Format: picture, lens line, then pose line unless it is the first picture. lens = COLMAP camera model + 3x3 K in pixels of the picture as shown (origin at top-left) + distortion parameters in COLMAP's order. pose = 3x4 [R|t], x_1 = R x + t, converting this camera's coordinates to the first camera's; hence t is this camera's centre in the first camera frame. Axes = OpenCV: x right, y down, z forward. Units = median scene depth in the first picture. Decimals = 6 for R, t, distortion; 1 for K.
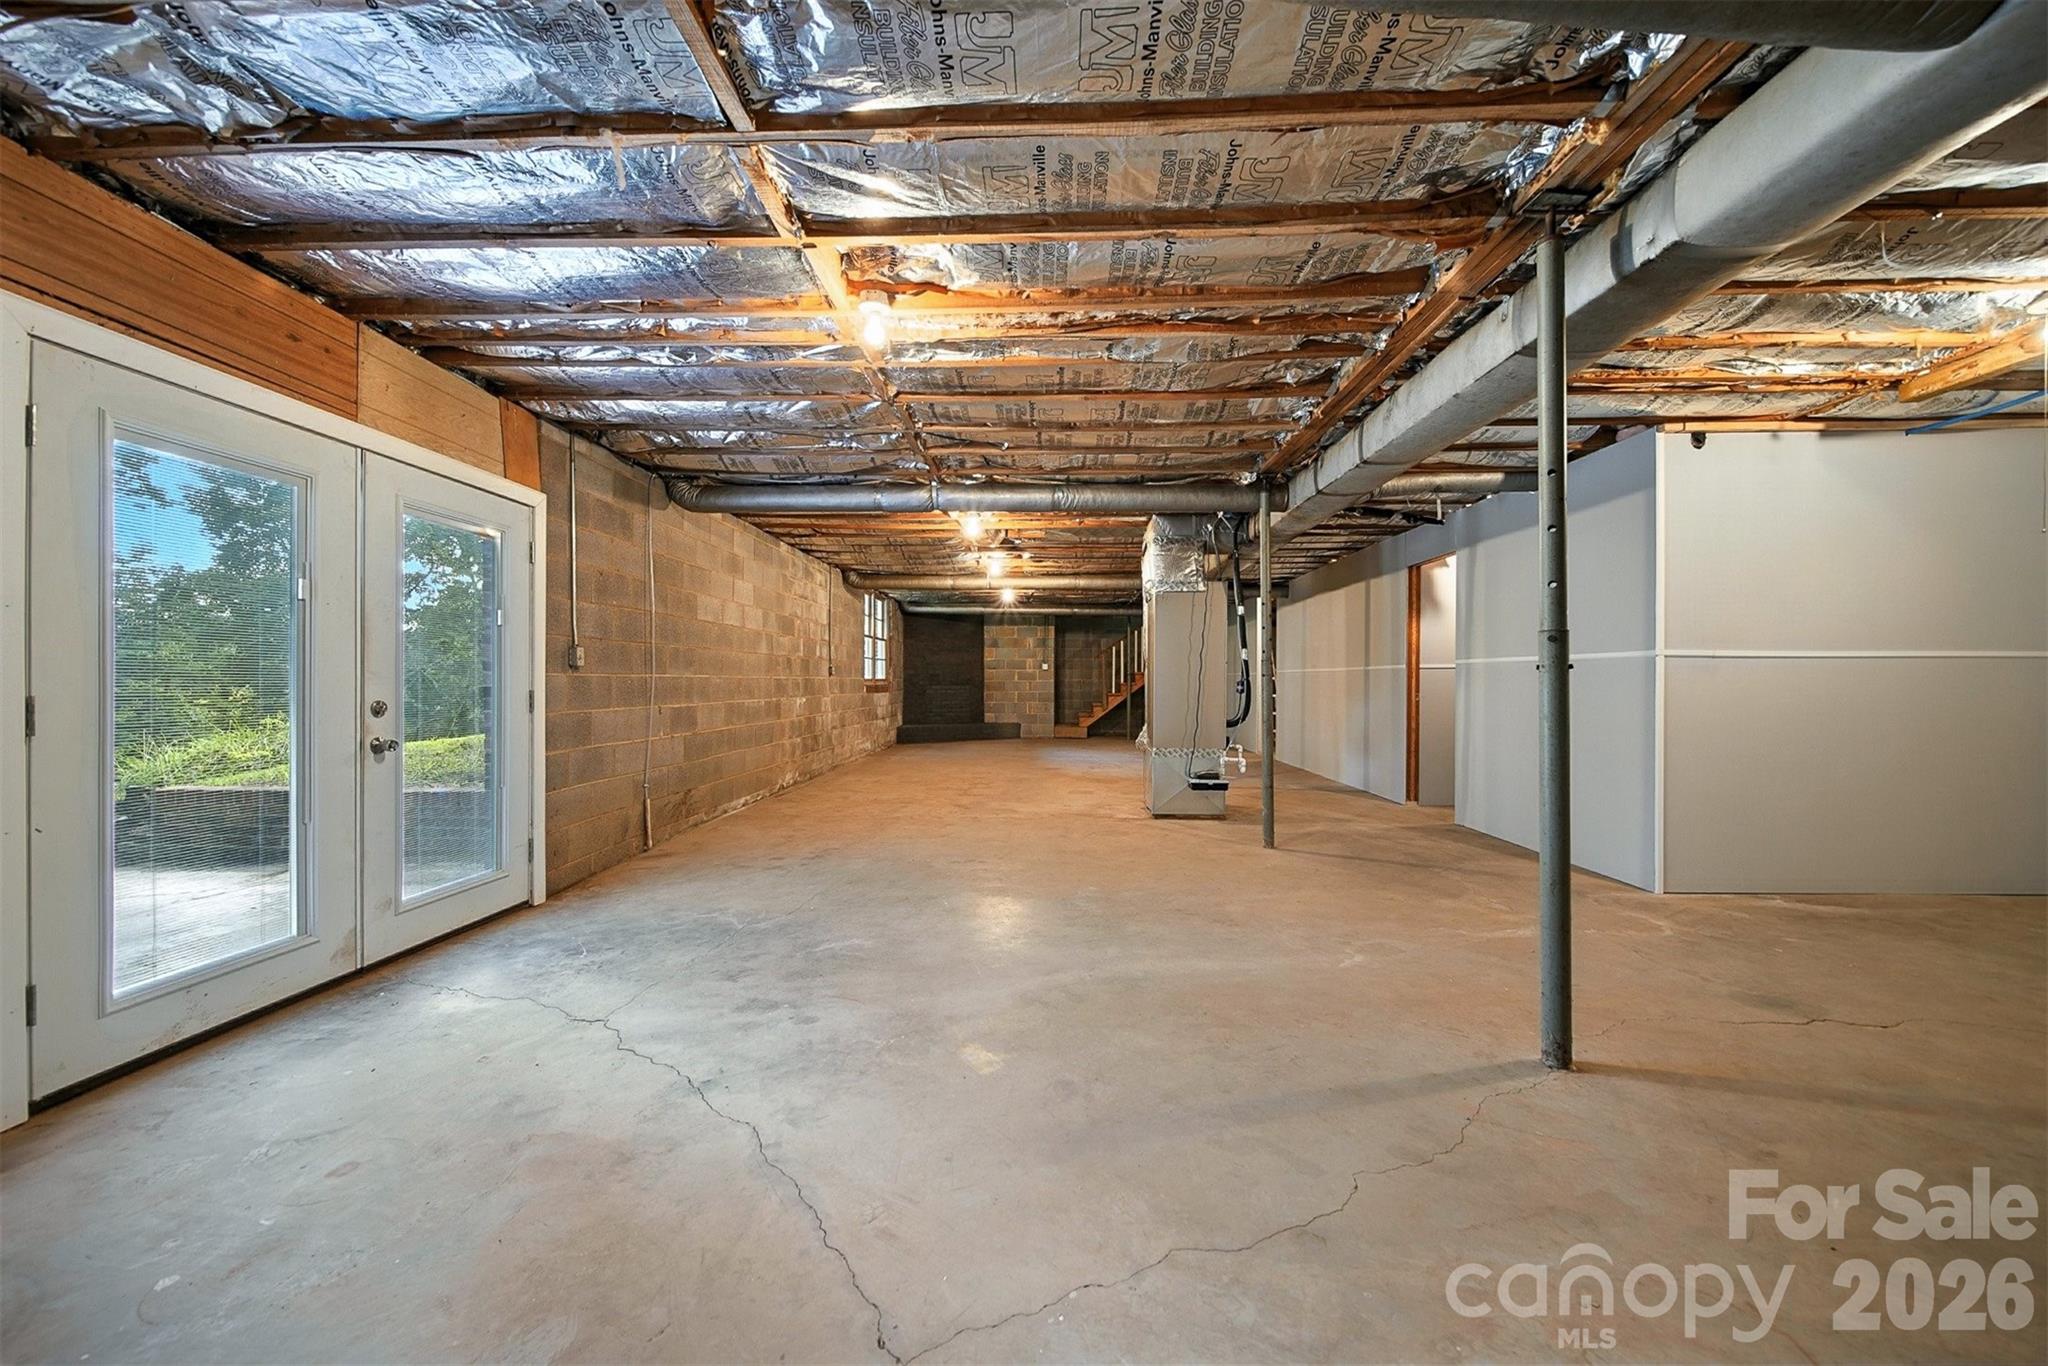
lens RADIAL K [[750.3, 0, 1024.9], [0, 750.3, 681.2], [0, 0, 1]] dist [-0.005266, -0.000275]
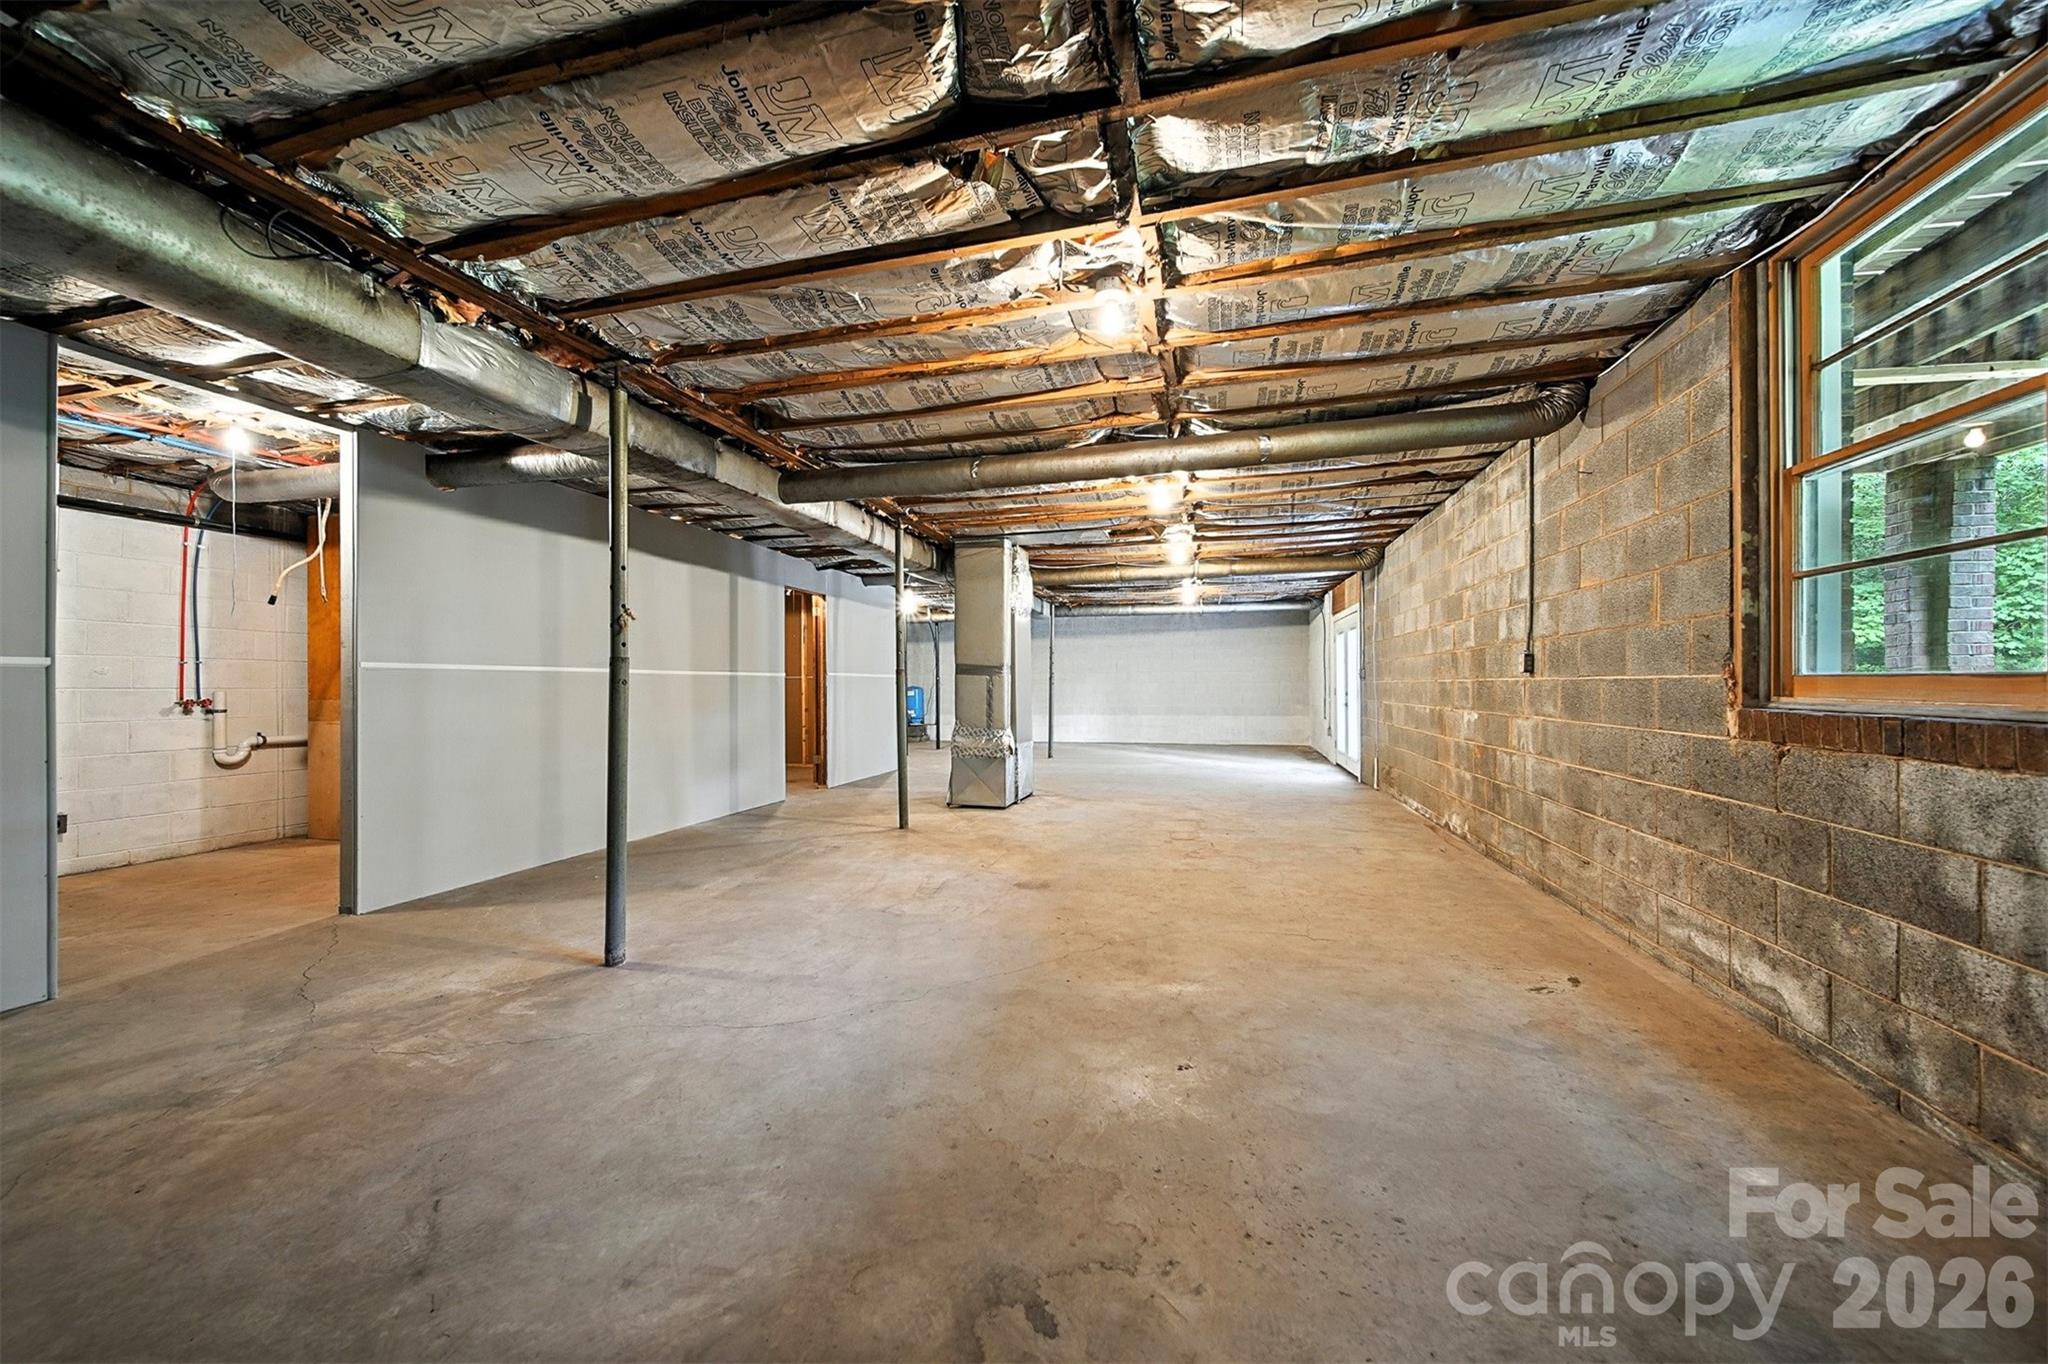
lens RADIAL K [[750.3, 0, 1019.1], [0, 750.3, 684.6], [0, 0, 1]] dist [-0.005266, -0.000275]
pose [[-0.975818, 0.007910, 0.218443, -0.061858], [0.007955, 0.999968, -0.000676, -0.003471], [-0.218441, 0.001078, -0.975850, 1.723124]]
